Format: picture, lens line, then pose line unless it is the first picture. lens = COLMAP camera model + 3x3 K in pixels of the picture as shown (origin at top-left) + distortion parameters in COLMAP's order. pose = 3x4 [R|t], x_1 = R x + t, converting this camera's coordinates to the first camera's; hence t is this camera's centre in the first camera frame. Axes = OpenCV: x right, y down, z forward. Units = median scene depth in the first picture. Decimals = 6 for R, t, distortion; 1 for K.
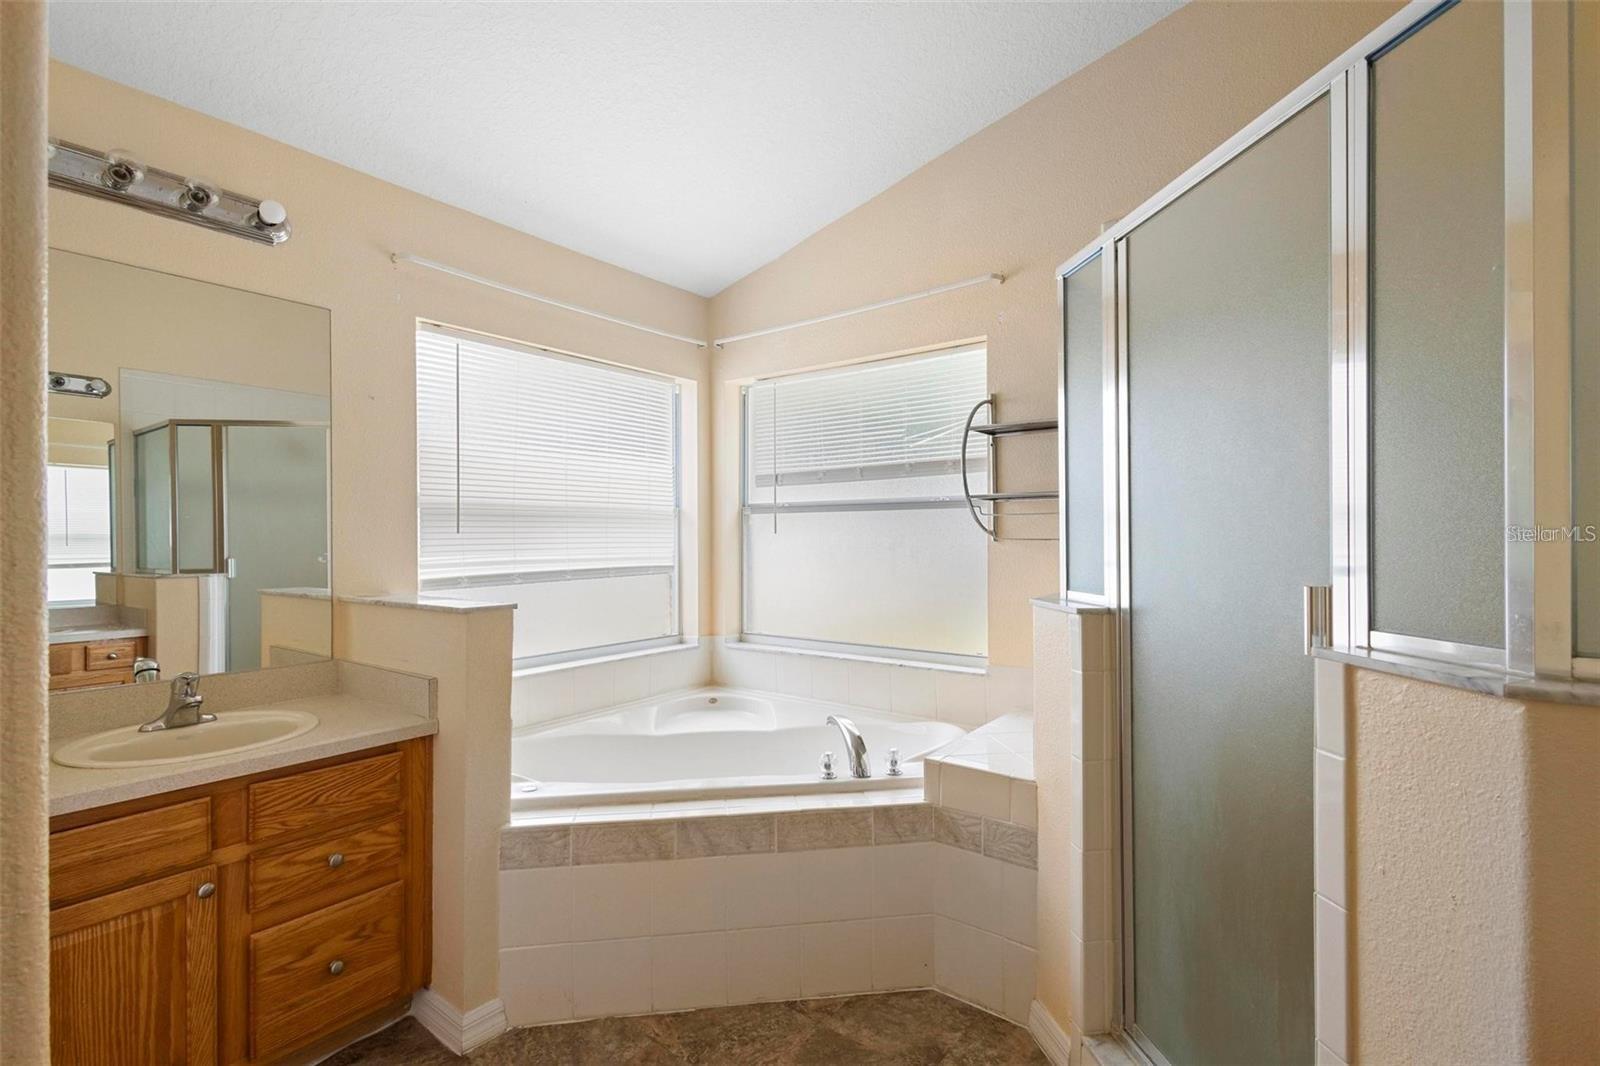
lens RADIAL K [[734.5, 0, 796.7], [0, 734.5, 535.1], [0, 0, 1]] dist [0.017022, 0.000332]
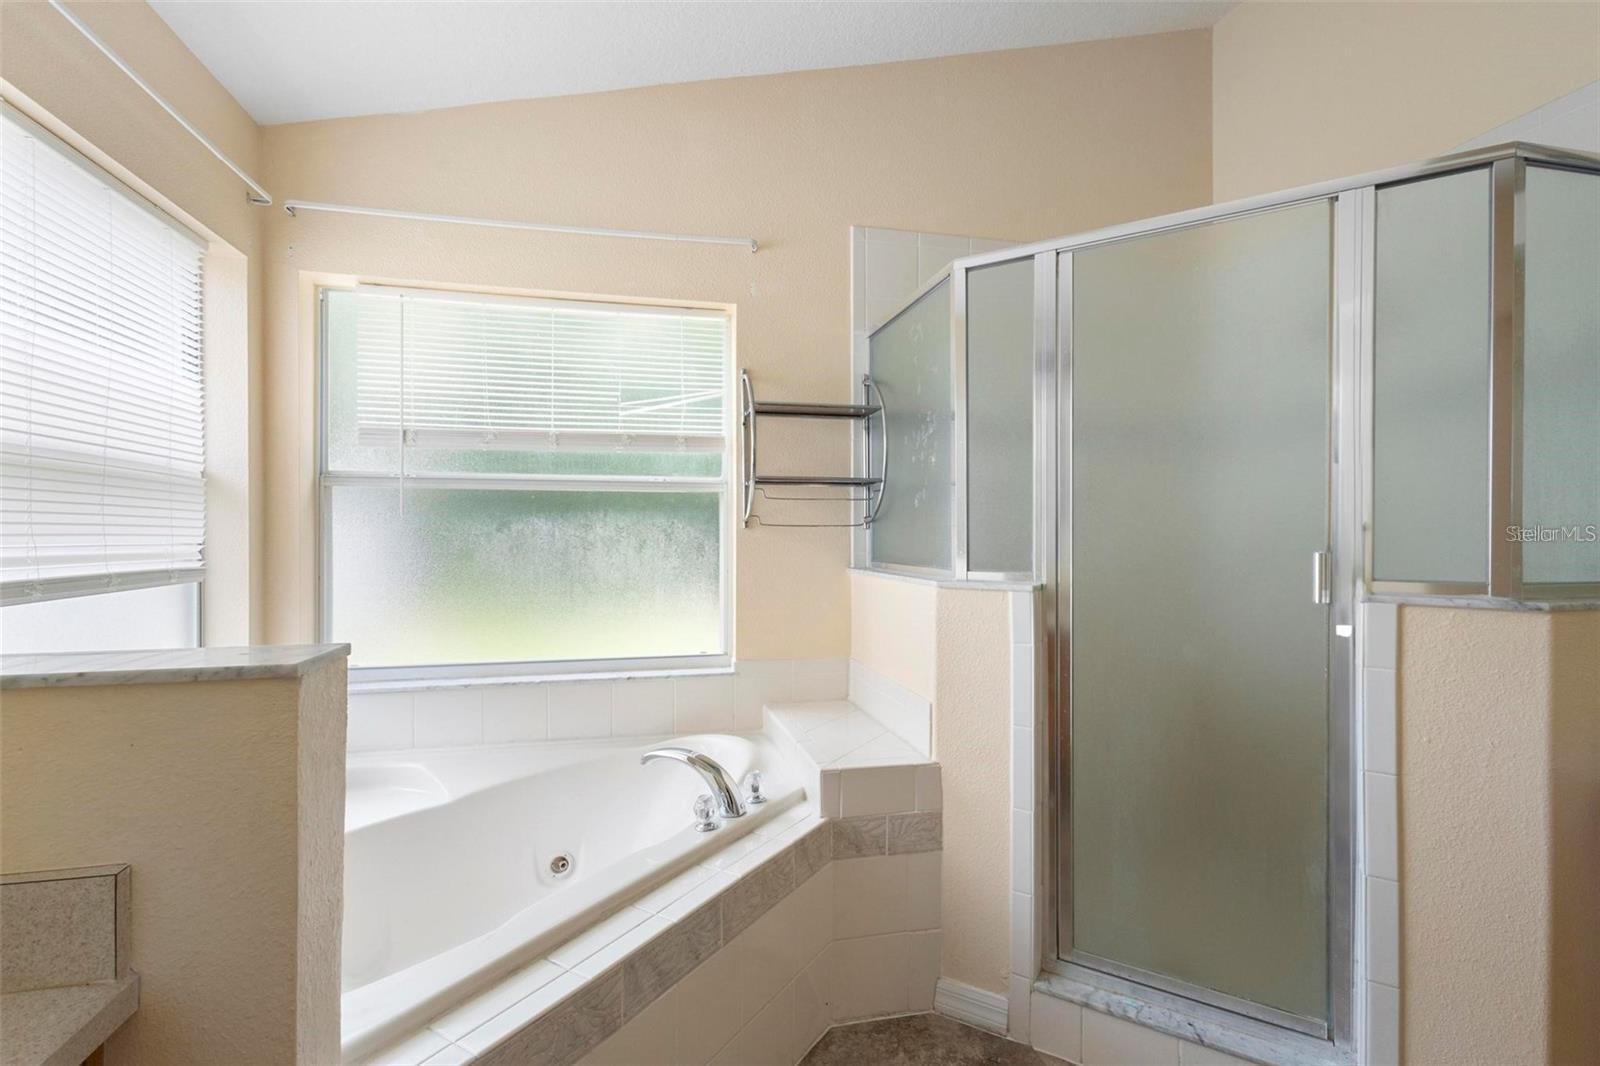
lens RADIAL K [[734.5, 0, 797.7], [0, 734.5, 537.0], [0, 0, 1]] dist [0.017022, 0.000332]
pose [[0.640563, 0.001506, 0.767904, -0.575807], [-0.005042, 0.999985, 0.002244, 0.024155], [-0.767889, -0.005309, 0.640561, 0.506915]]
